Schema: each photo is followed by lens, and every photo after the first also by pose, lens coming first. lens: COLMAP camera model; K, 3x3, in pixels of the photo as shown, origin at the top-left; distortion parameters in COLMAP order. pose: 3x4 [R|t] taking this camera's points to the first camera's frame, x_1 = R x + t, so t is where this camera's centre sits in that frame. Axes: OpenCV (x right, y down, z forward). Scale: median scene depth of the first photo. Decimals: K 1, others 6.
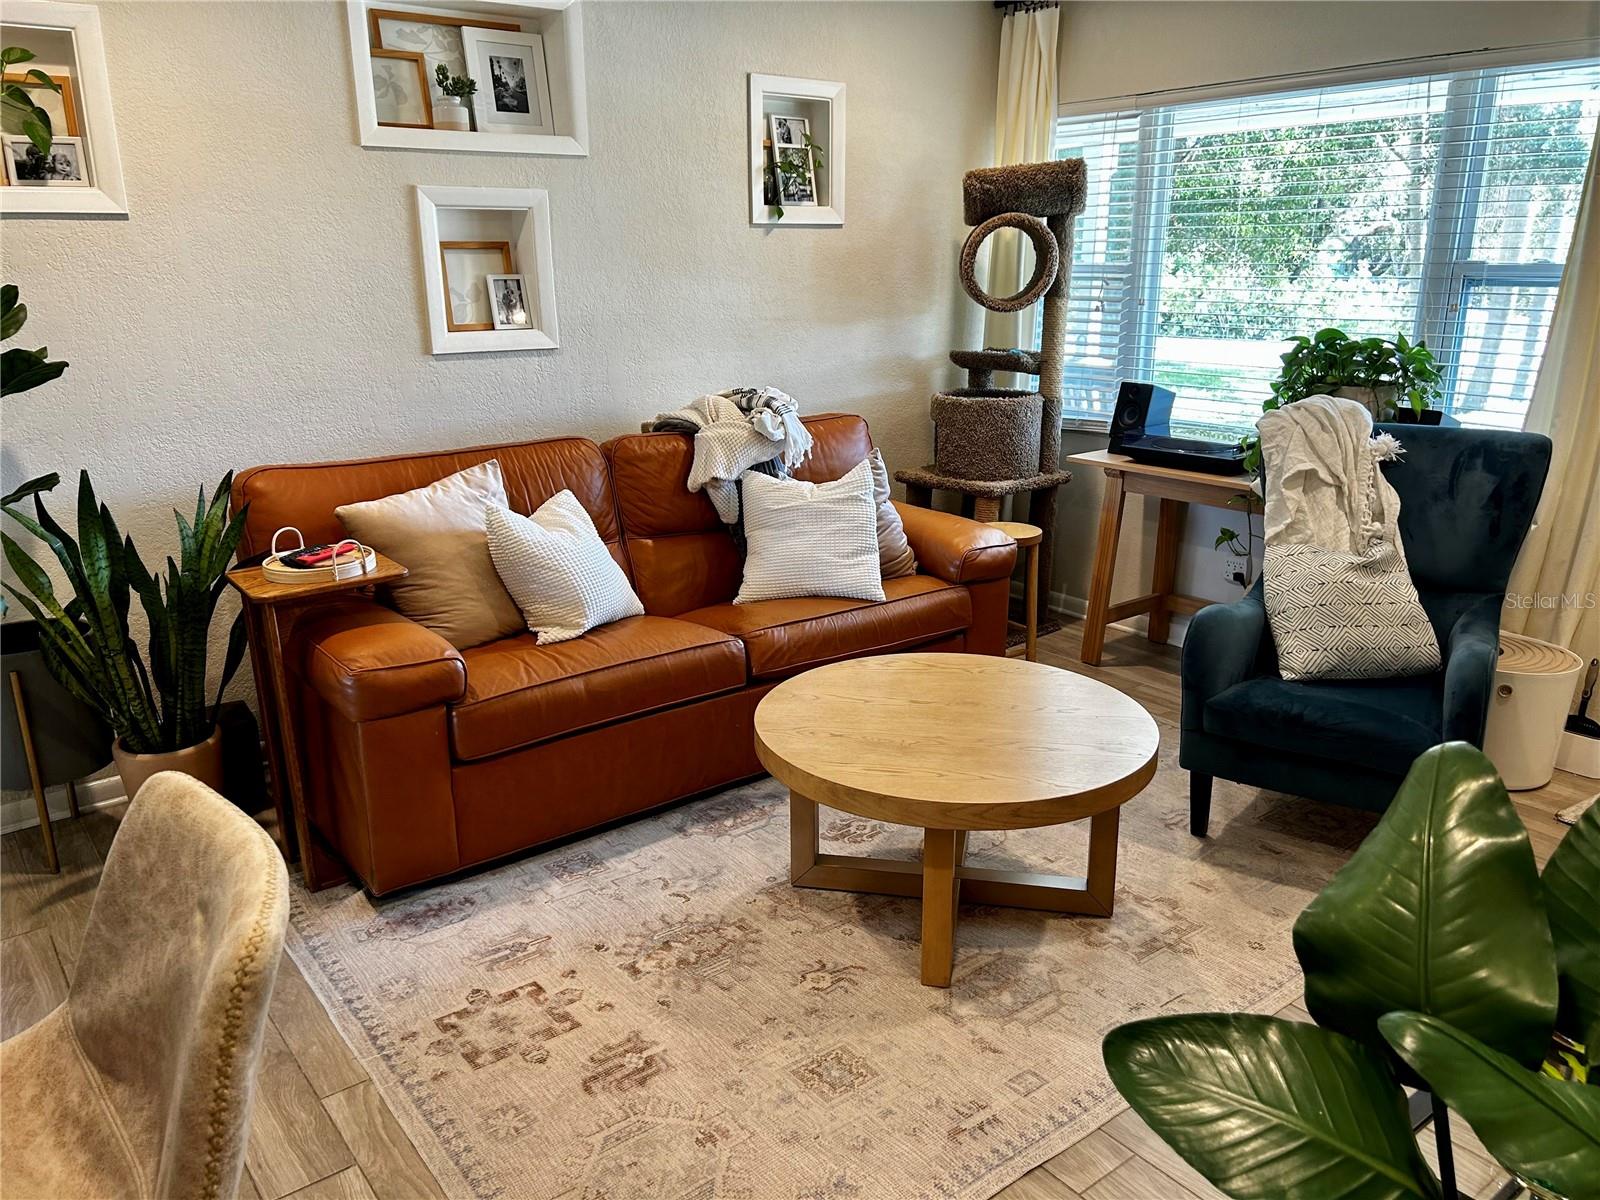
lens RADIAL K [[1207.6, 0, 800.0], [0, 1207.6, 600.0], [0, 0, 1]] dist [0.066945, 0.000712]
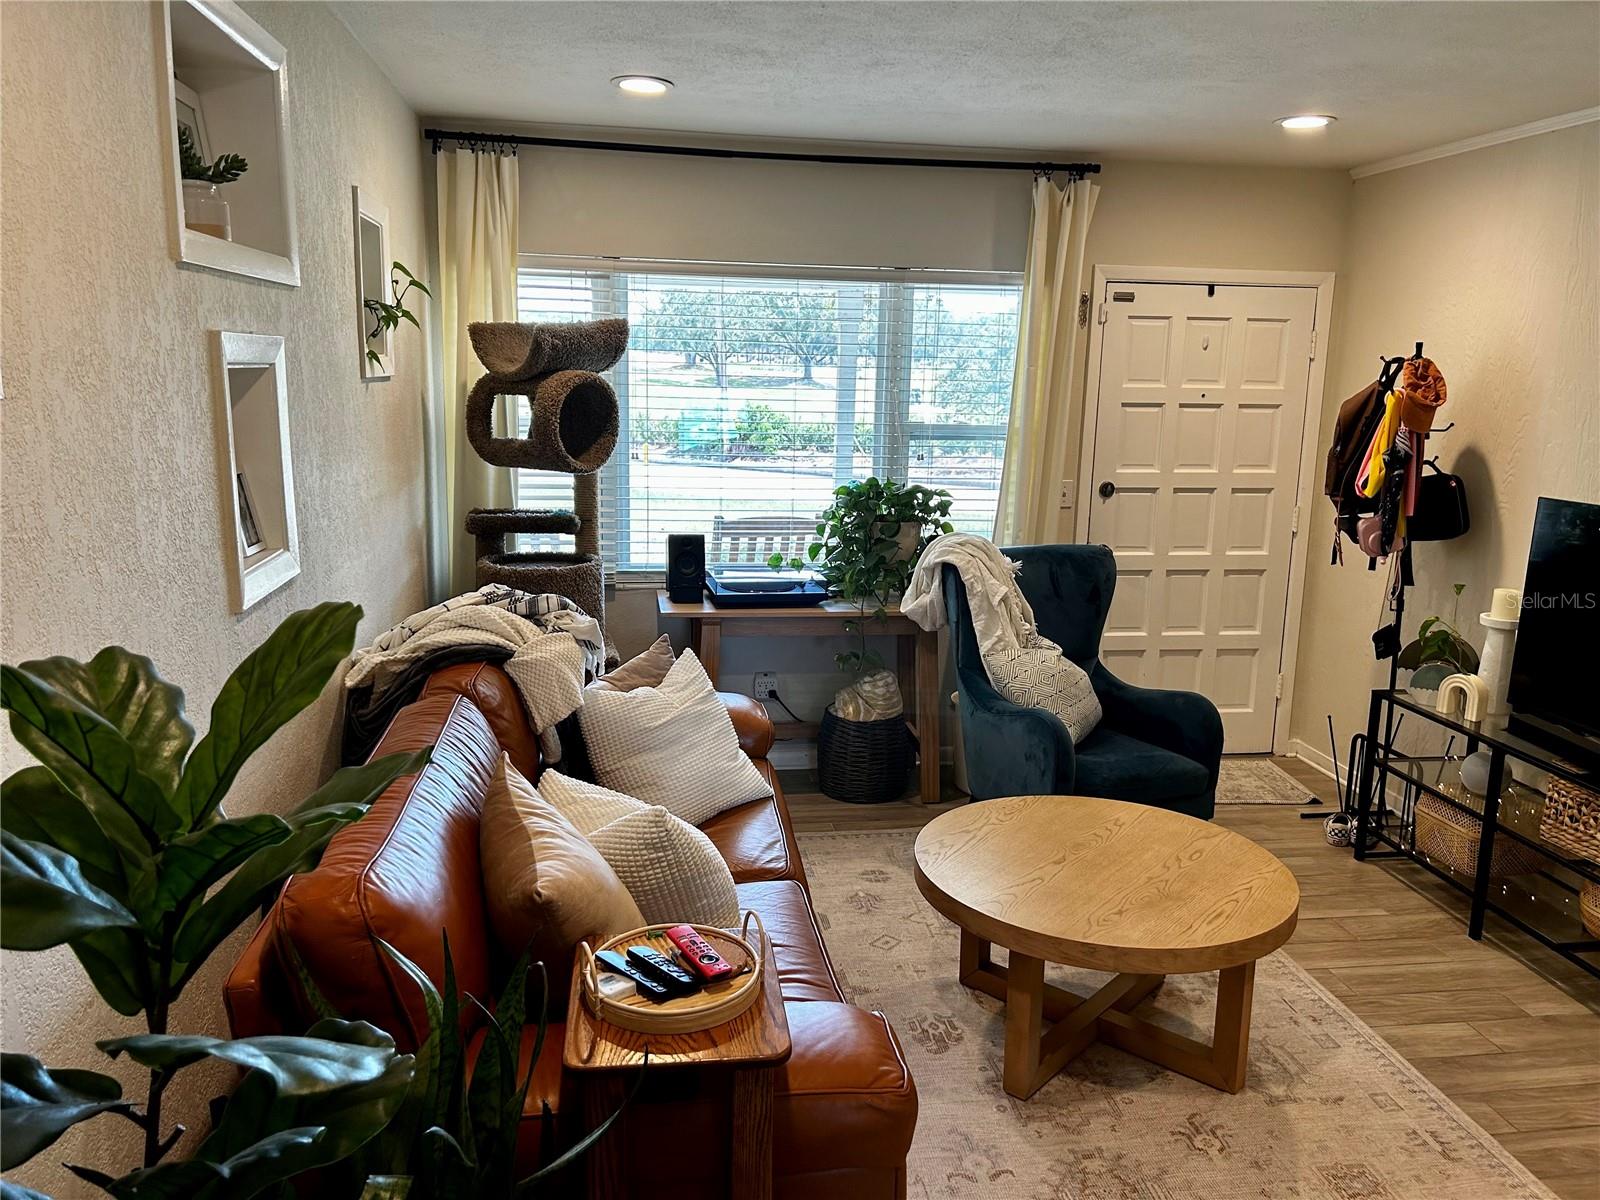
lens RADIAL K [[1208.6, 0, 800.0], [0, 1208.6, 600.0], [0, 0, 1]] dist [0.011410, 0.003454]
pose [[0.490888, -0.150373, 0.858147, -0.666592], [0.219116, 0.974640, 0.045445, -0.176325], [-0.843218, 0.165725, 0.511388, 0.482097]]
